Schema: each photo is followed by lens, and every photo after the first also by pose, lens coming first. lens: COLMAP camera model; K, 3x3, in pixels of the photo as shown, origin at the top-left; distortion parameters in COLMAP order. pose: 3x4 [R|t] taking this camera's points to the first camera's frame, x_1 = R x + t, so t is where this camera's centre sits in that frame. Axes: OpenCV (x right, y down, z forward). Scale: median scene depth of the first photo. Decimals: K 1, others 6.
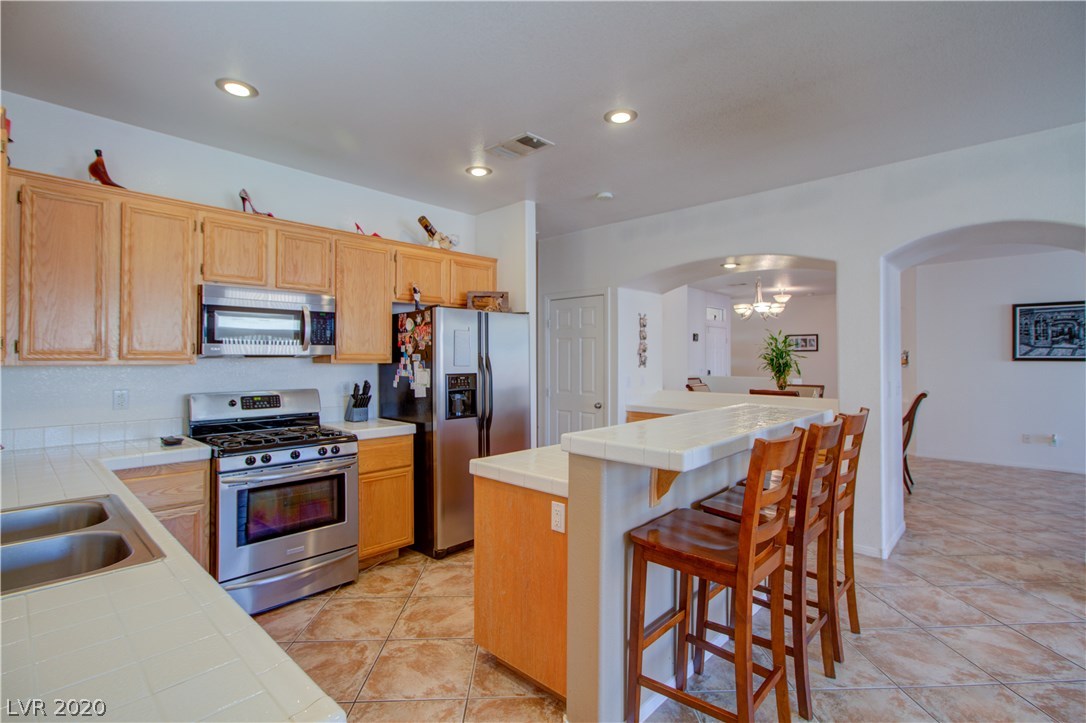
lens RADIAL K [[505.9, 0, 550.5], [0, 505.9, 362.1], [0, 0, 1]] dist [-0.017177, 0.009068]
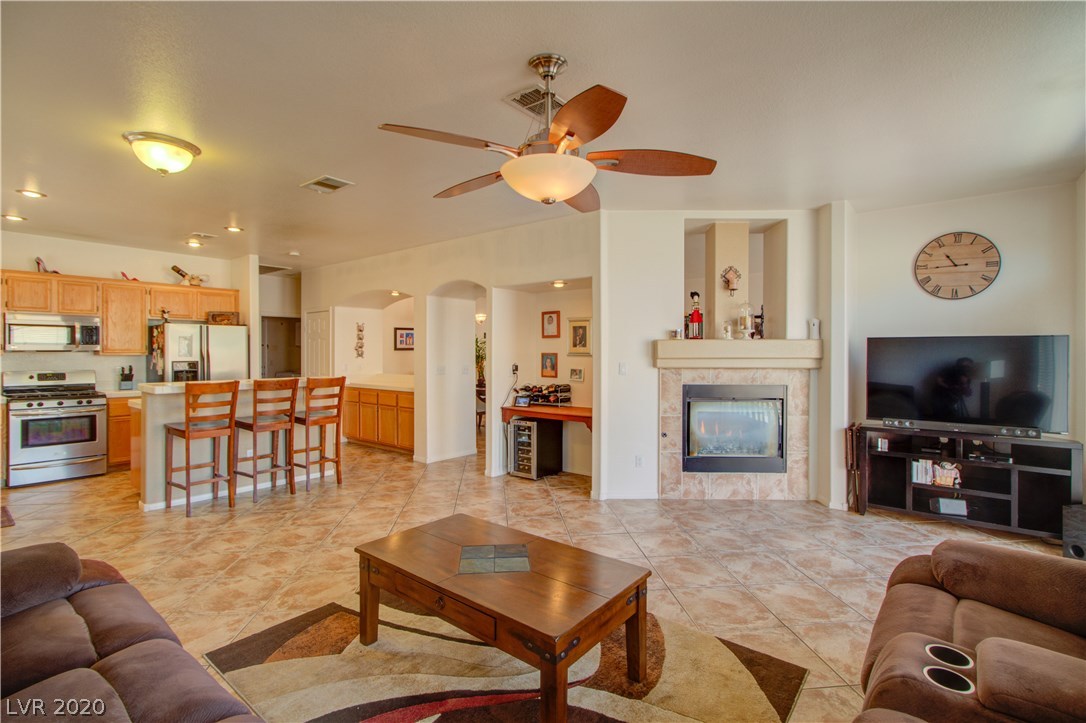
lens RADIAL K [[505.9, 0, 552.8], [0, 505.9, 357.3], [0, 0, 1]] dist [-0.017177, 0.009068]
pose [[0.996982, -0.000536, 0.077637, 0.900295], [0.000459, 0.999999, 0.001009, 0.008527], [-0.077638, -0.000971, 0.996981, -0.771405]]
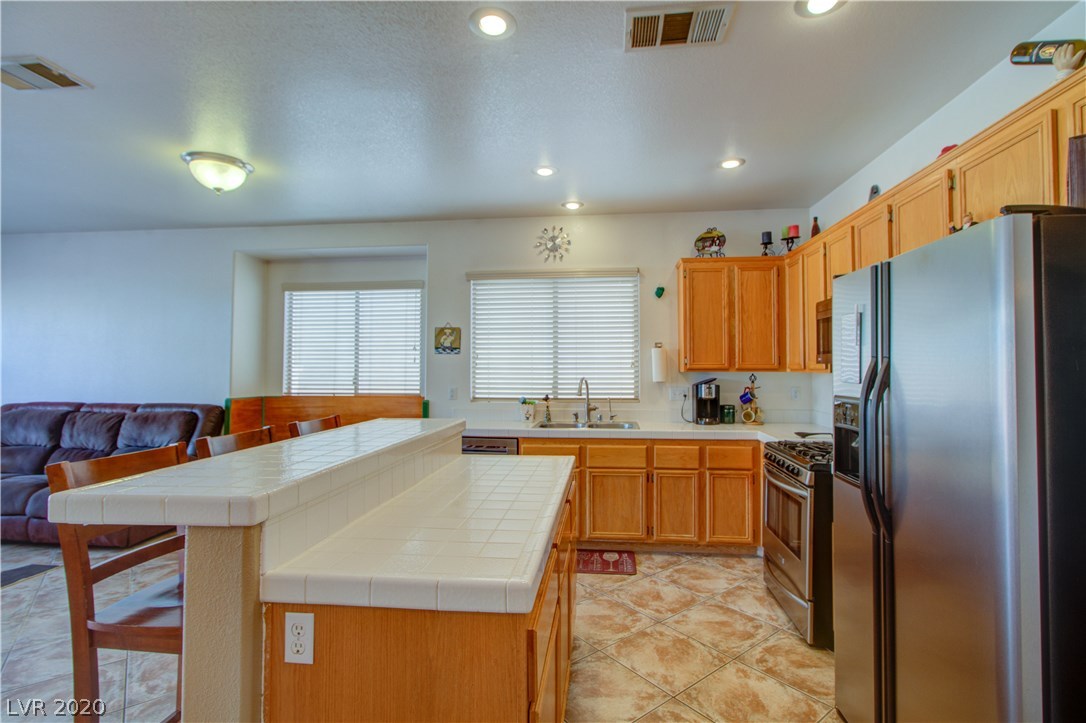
lens RADIAL K [[505.9, 0, 563.0], [0, 505.9, 352.3], [0, 0, 1]] dist [-0.017177, 0.009068]
pose [[-0.793980, -0.016954, -0.607707, 0.347028], [-0.005933, 0.999780, -0.020140, -0.010242], [0.607915, -0.012385, -0.793906, 1.162501]]
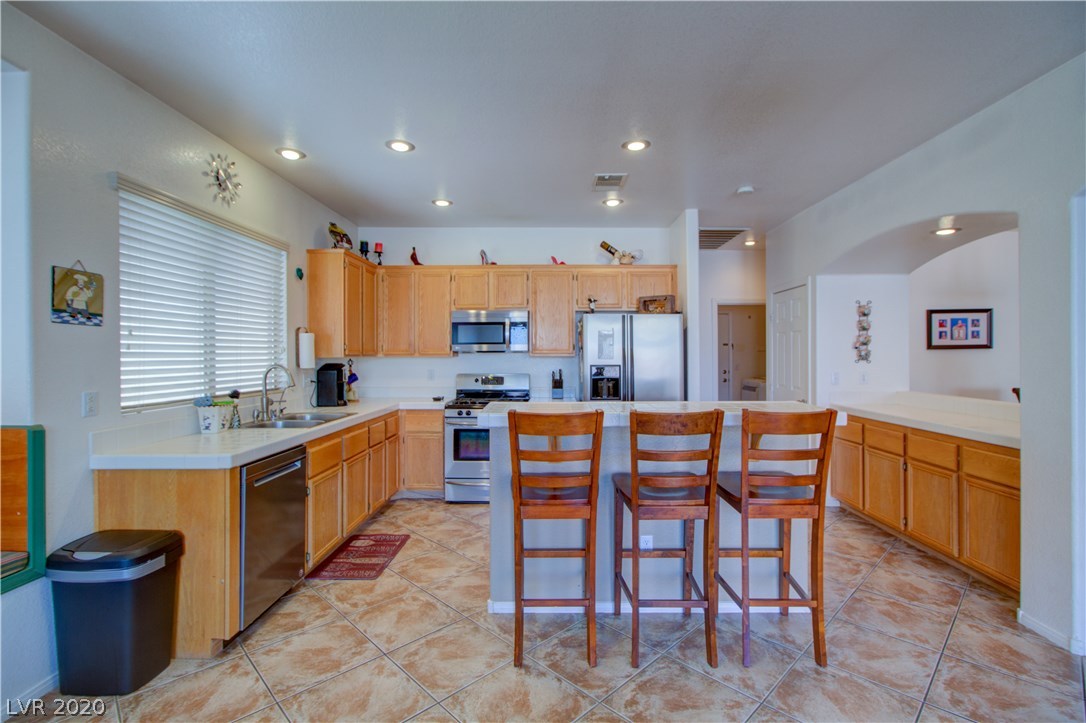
lens RADIAL K [[505.9, 0, 552.2], [0, 505.9, 353.2], [0, 0, 1]] dist [-0.017177, 0.009068]
pose [[0.676910, -0.004459, -0.736052, 0.637460], [-0.005127, 0.999929, -0.010773, 0.008044], [0.736048, 0.011066, 0.676839, 0.044261]]
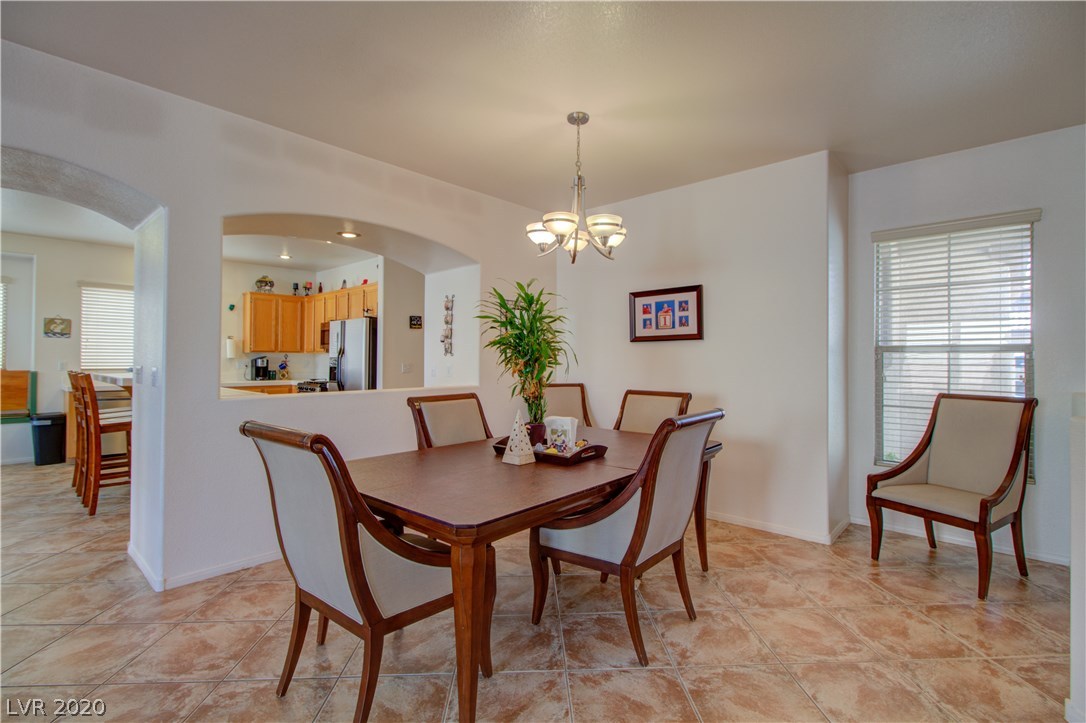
lens RADIAL K [[505.9, 0, 560.3], [0, 505.9, 359.0], [0, 0, 1]] dist [-0.017177, 0.009068]
pose [[0.024998, -0.000921, -0.999687, 1.534568], [-0.012726, 0.999918, -0.001239, 0.022105], [0.999607, 0.012753, 0.024984, 1.657671]]
